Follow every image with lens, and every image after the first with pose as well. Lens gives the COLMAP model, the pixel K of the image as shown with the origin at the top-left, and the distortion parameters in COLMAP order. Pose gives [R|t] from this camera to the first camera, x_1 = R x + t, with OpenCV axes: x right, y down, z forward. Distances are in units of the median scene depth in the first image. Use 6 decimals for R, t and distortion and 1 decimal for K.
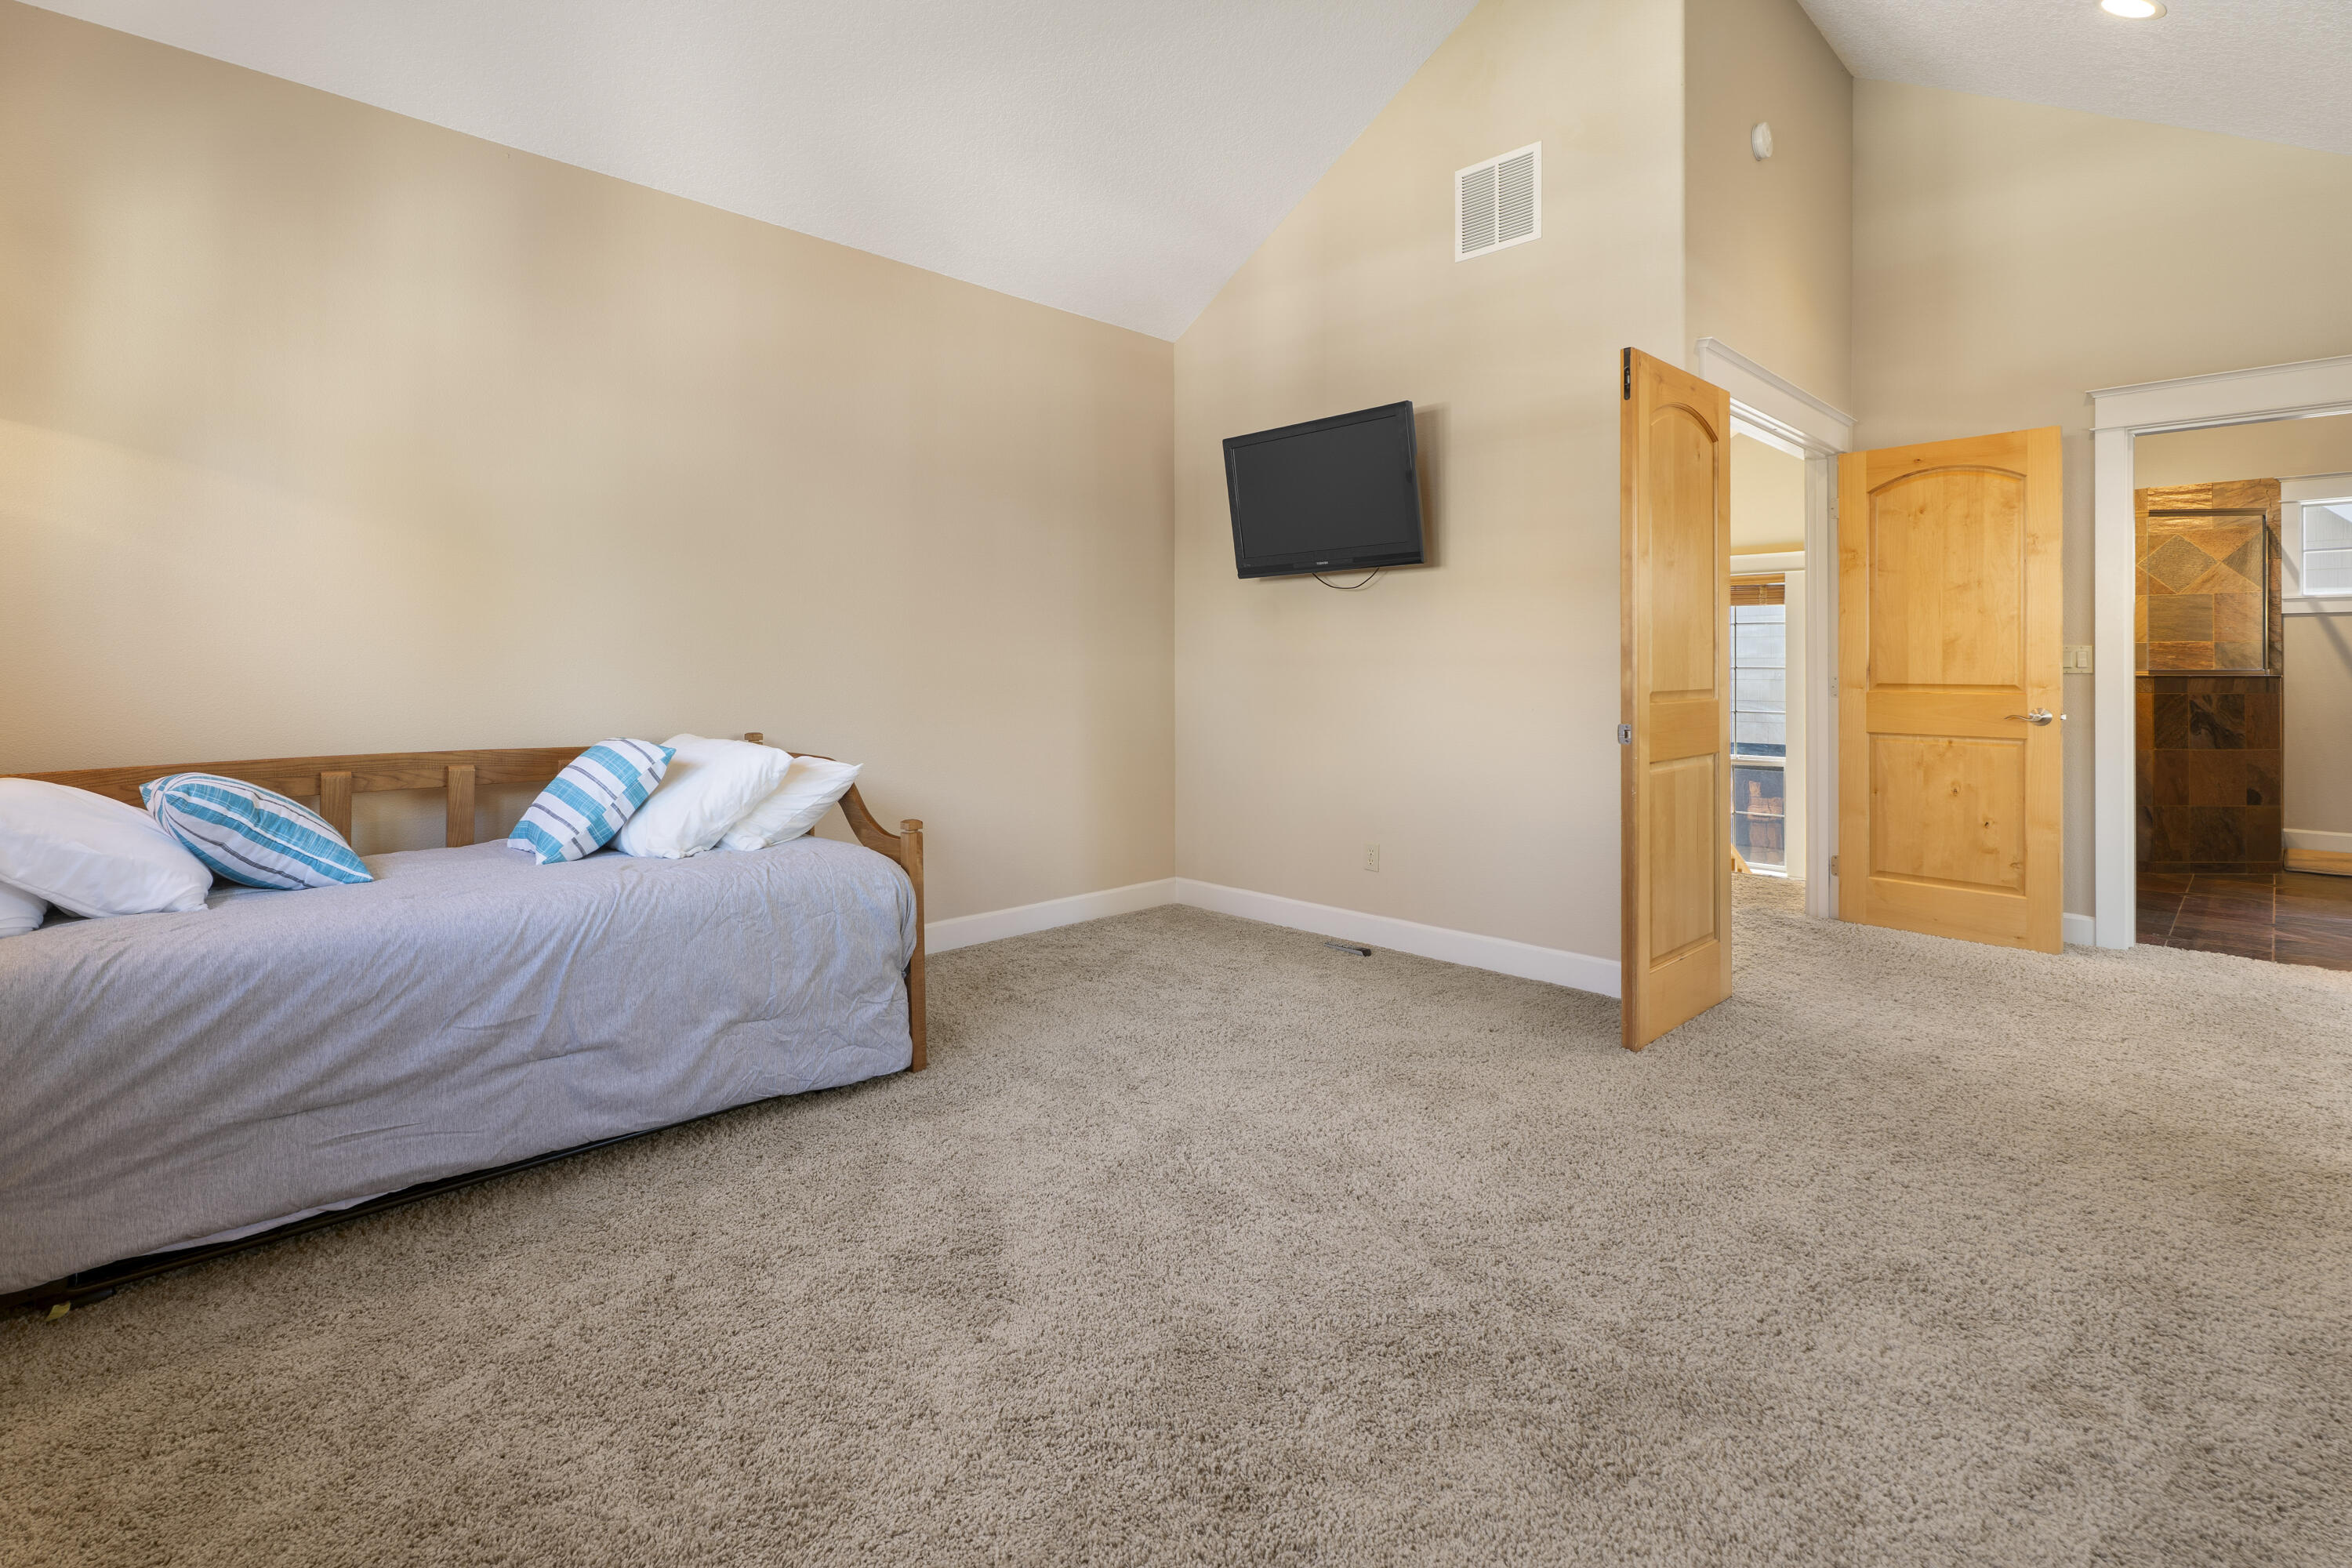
lens RADIAL K [[1078.1, 0, 1173.5], [0, 1078.1, 679.6], [0, 0, 1]] dist [-0.000134, -0.000169]
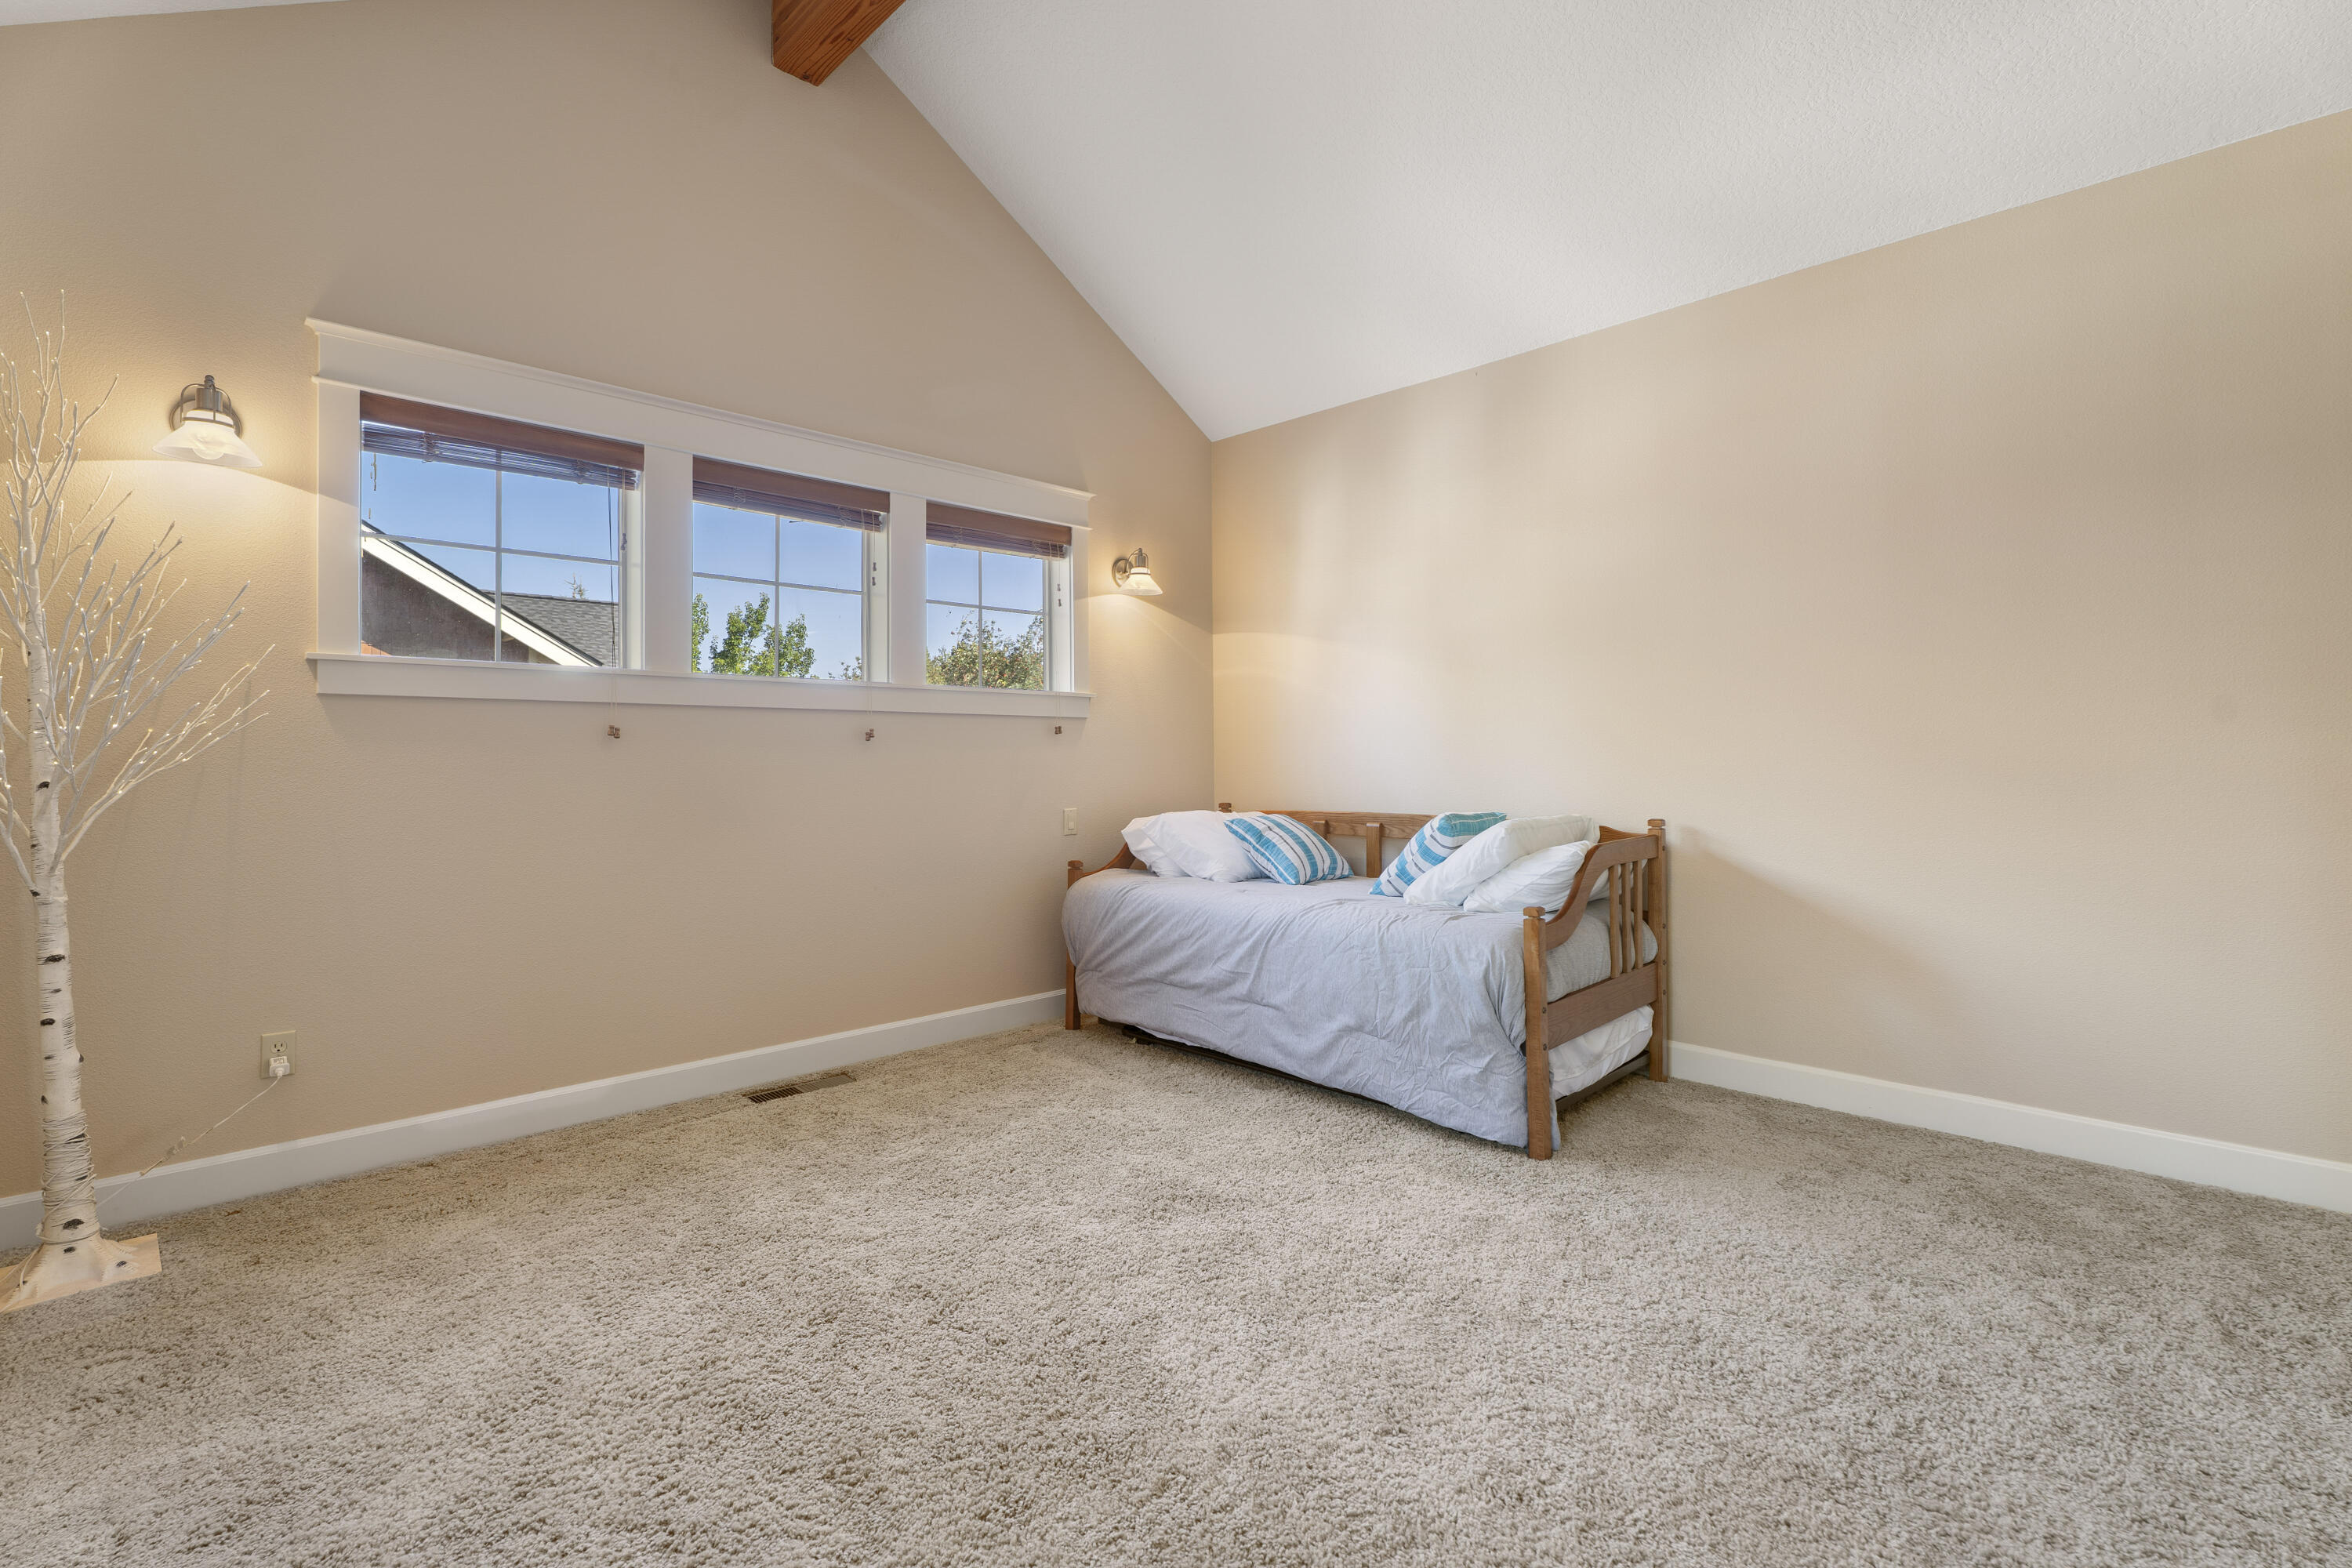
lens RADIAL K [[1061.6, 0, 1172.9], [0, 1061.6, 794.7], [0, 0, 1]] dist [-0.001070, -0.000836]
pose [[0.015401, 0.031848, -0.999374, 0.903586], [-0.006918, 0.999472, 0.031745, -0.003198], [0.999857, 0.006425, 0.015613, 0.800130]]
